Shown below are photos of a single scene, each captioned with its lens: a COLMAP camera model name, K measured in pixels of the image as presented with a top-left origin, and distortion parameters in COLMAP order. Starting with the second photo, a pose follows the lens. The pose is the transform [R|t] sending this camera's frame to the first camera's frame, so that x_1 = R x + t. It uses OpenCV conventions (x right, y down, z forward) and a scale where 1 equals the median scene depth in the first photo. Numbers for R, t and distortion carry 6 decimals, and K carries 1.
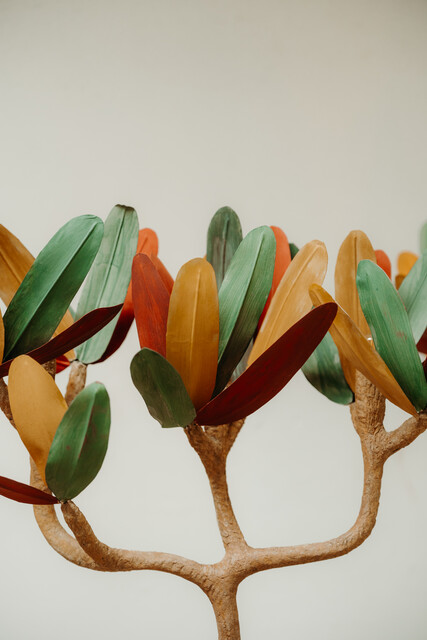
lens RADIAL K [[1079.5, 0, 213.7], [0, 1079.5, 320.2], [0, 0, 1]] dist [-0.048429, 0.000000]
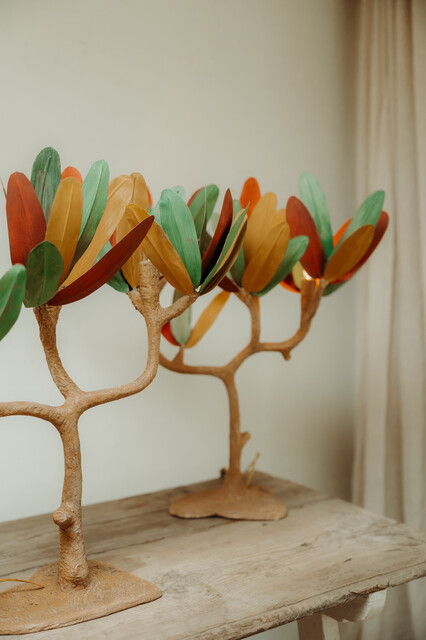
lens RADIAL K [[710.8, 0, 209.5], [0, 710.8, 320.7], [0, 0, 1]] dist [0.006723, 0.000000]
pose [[0.826962, -0.034588, 0.561193, -0.351048], [0.006841, 0.998651, 0.051470, 0.072162], [-0.562216, -0.038724, 0.826083, 0.145106]]
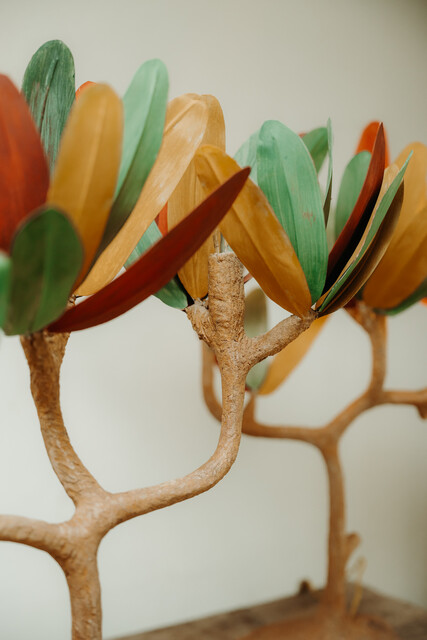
lens RADIAL K [[884.9, 0, 215.1], [0, 884.9, 325.3], [0, 0, 1]] dist [0.001156, 0.000000]
pose [[0.836280, -0.013182, 0.548144, -0.245526], [-0.013371, 0.998923, 0.044422, 0.064986], [-0.548139, -0.044479, 0.835204, 0.448288]]
